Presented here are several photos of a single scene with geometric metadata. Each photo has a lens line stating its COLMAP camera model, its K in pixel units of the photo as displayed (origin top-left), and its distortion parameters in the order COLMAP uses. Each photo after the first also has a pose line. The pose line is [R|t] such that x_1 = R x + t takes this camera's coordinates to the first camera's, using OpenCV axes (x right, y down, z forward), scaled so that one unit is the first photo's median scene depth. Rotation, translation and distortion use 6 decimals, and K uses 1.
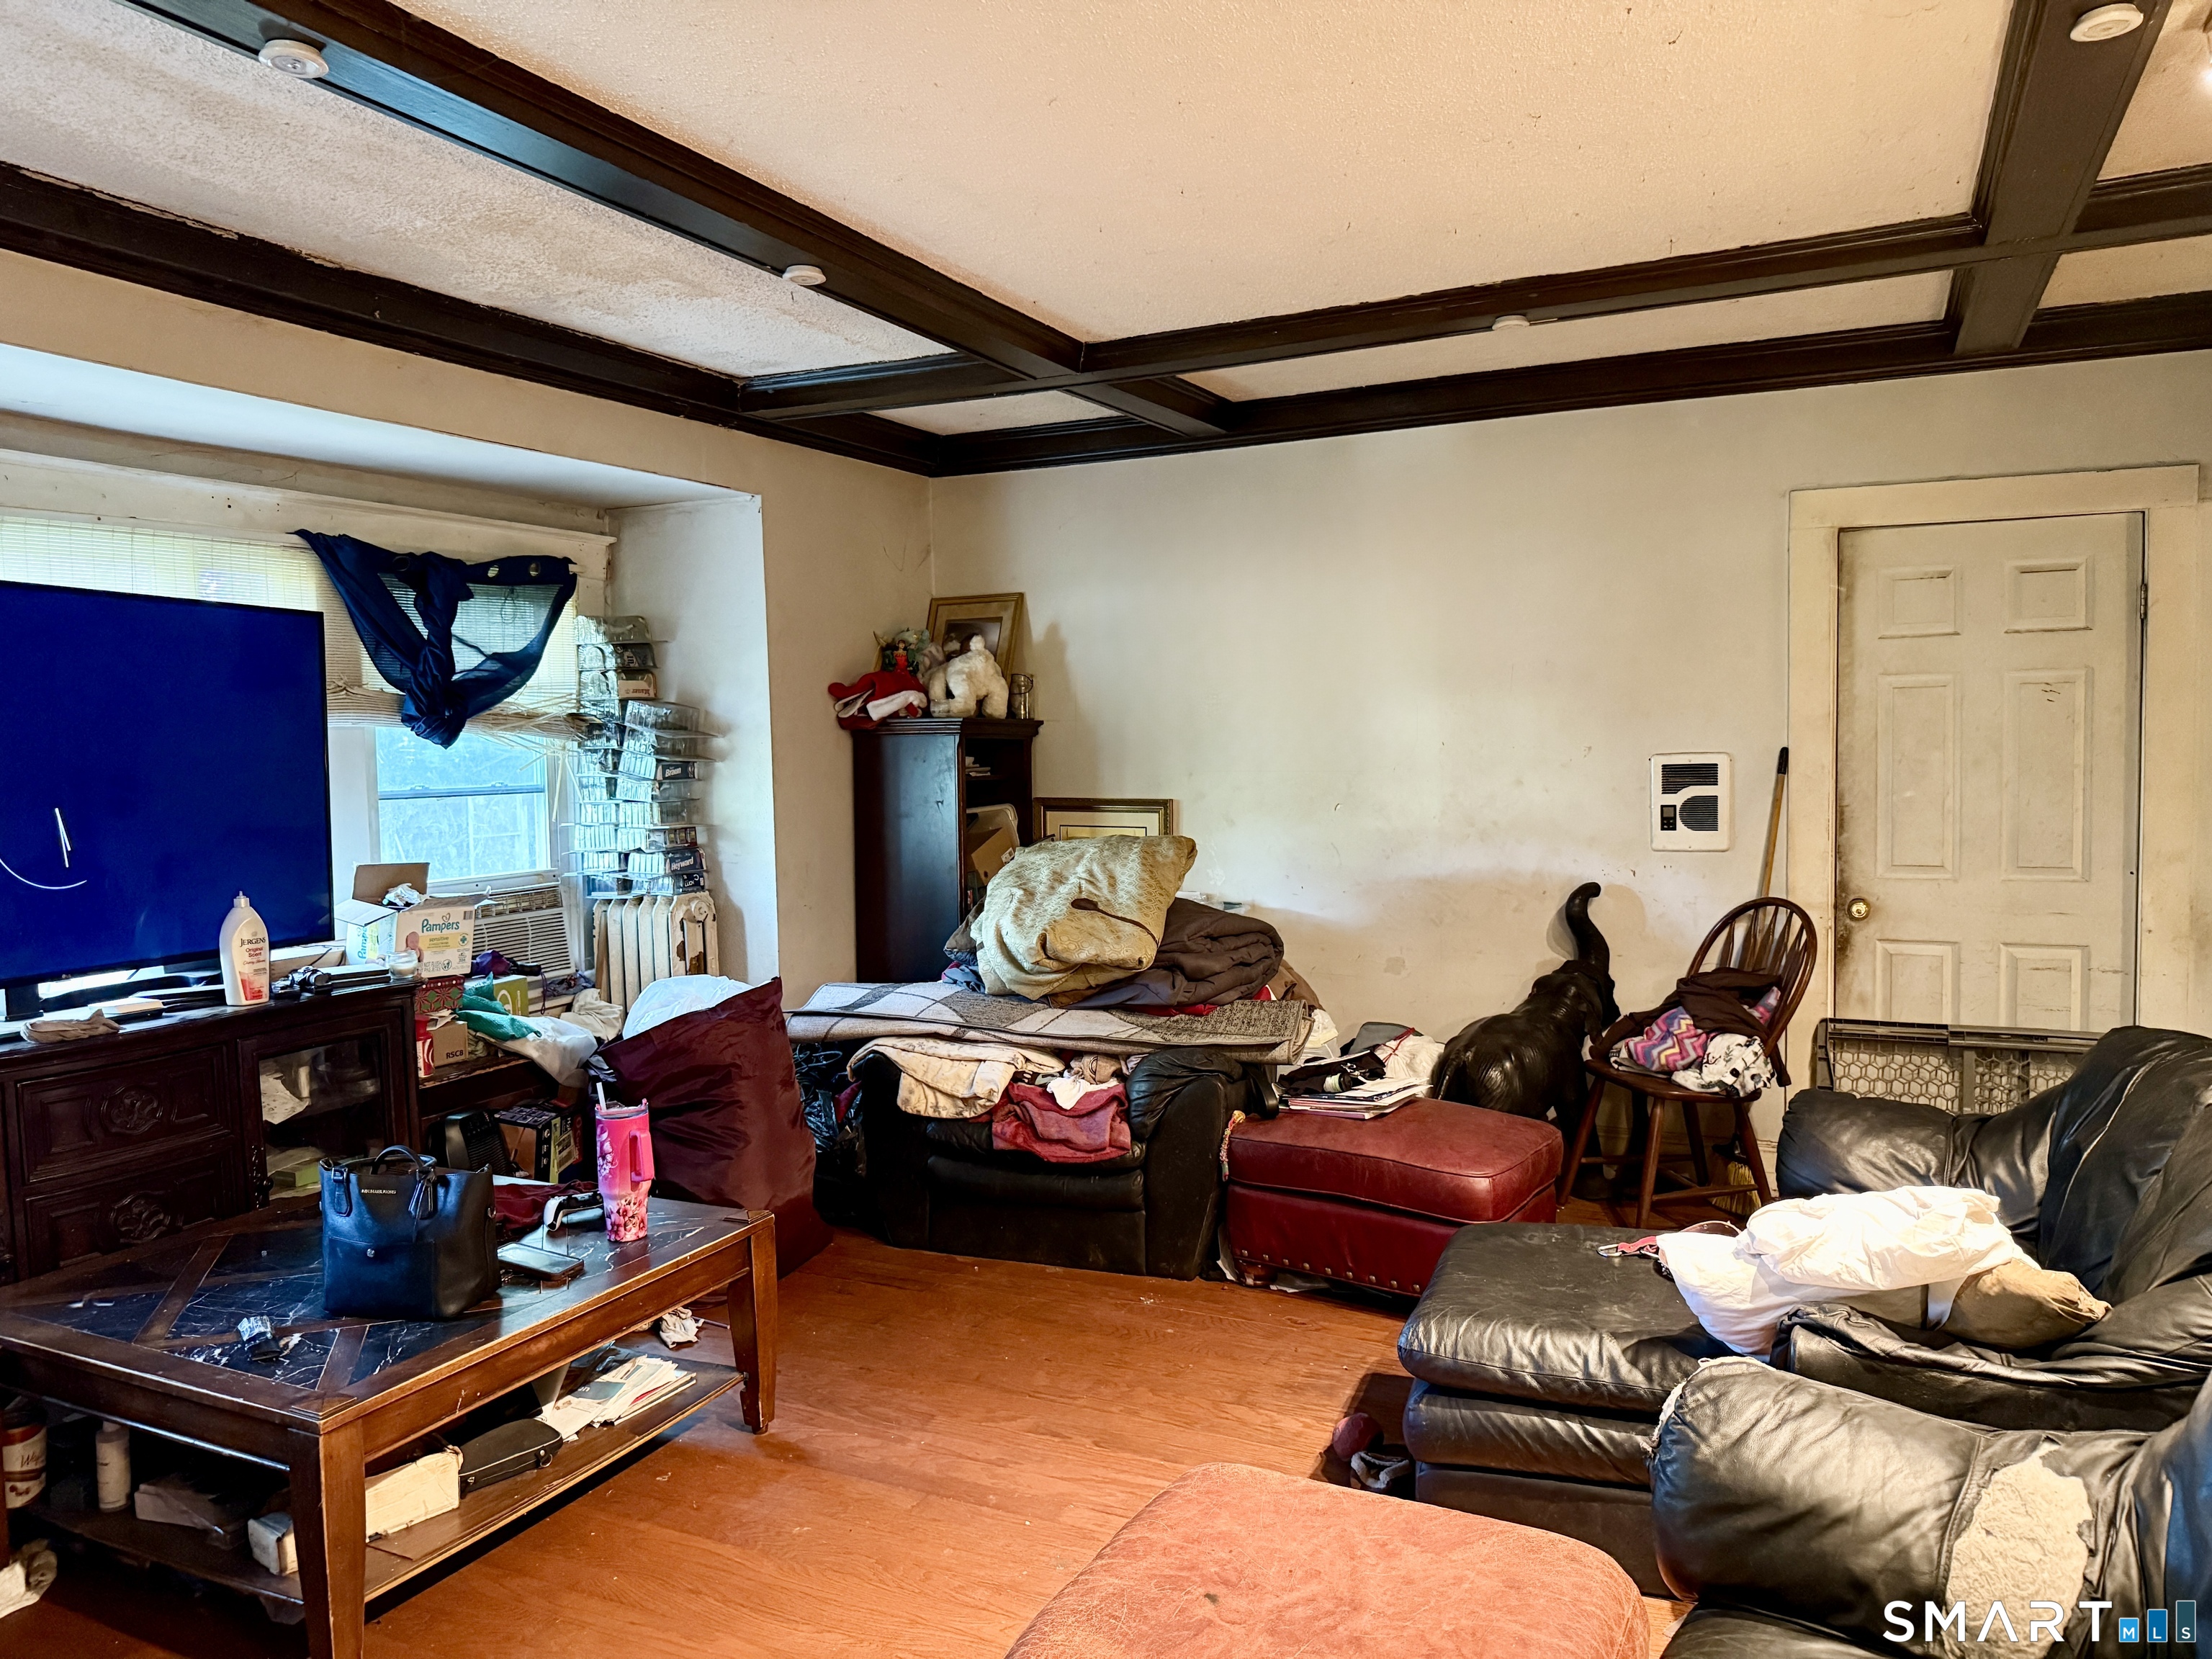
lens RADIAL K [[1540.3, 0, 1106.0], [0, 1540.3, 829.5], [0, 0, 1]] dist [0.025825, -0.031666]
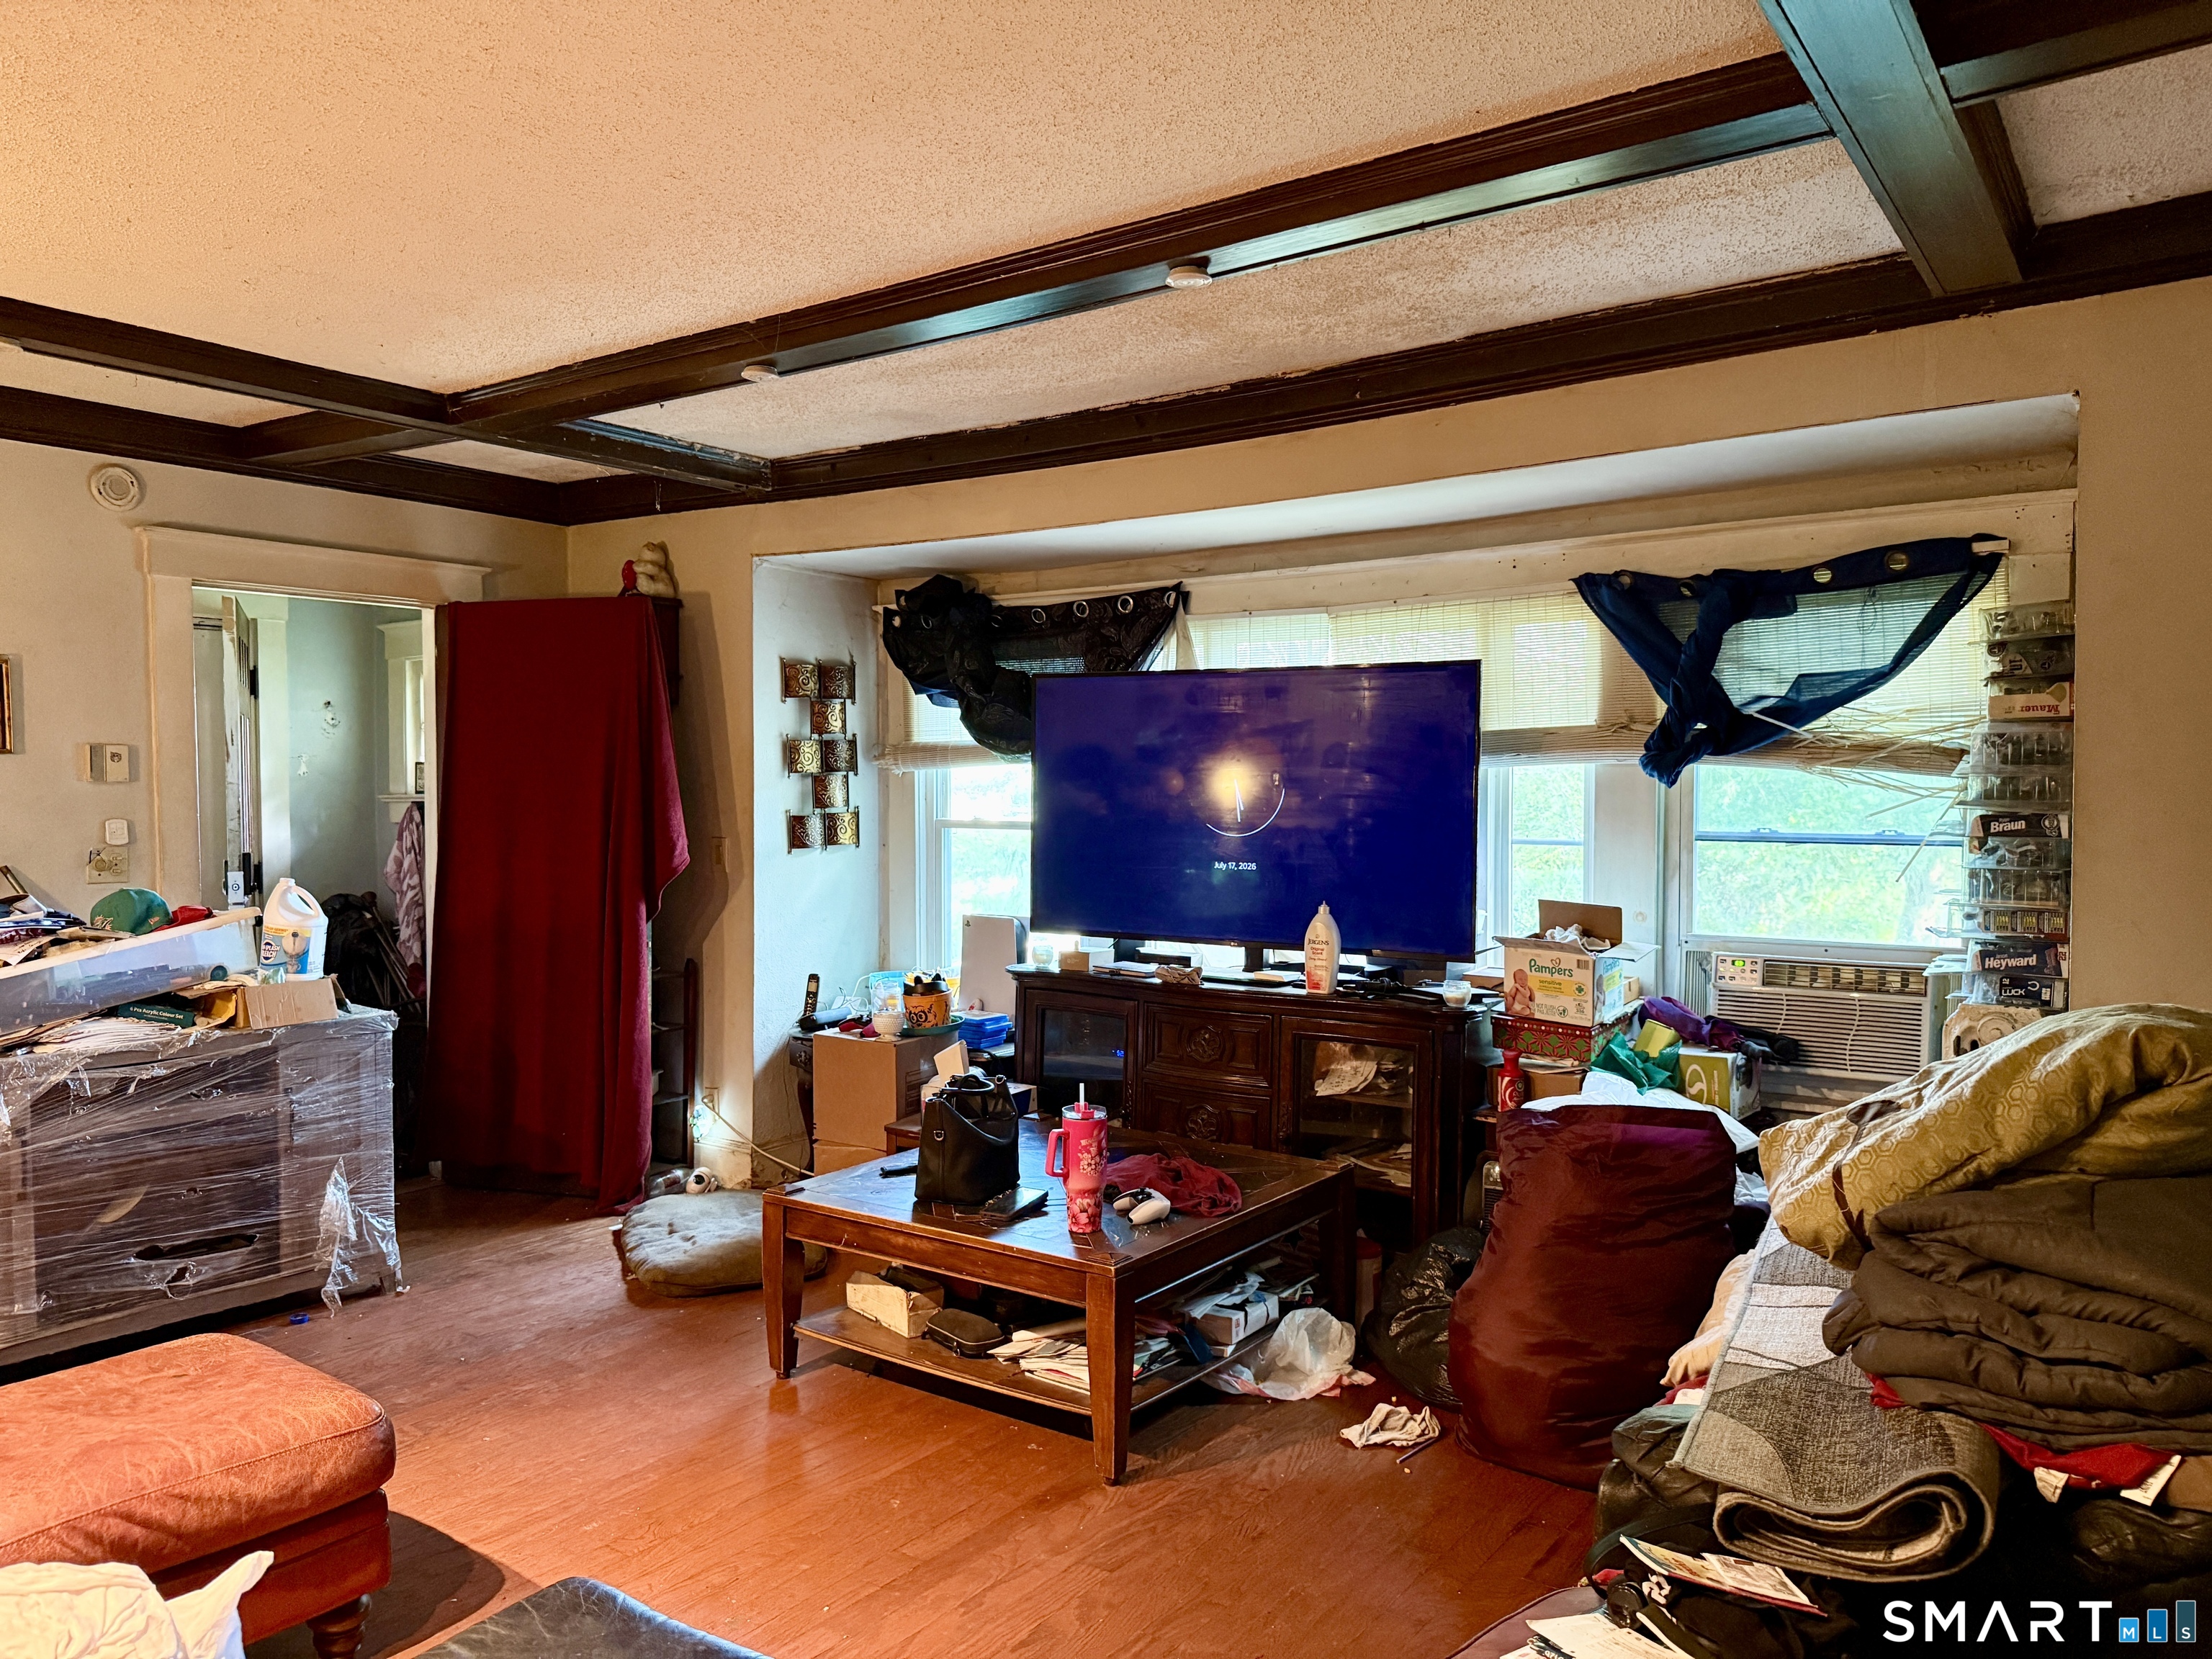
lens RADIAL K [[1540.3, 0, 1106.0], [0, 1540.3, 829.5], [0, 0, 1]] dist [0.025825, -0.031666]
pose [[-0.169687, 0.044657, -0.984486, 0.626414], [-0.056509, 0.996888, 0.054959, -0.069131], [0.983876, 0.064959, -0.166636, 0.971278]]
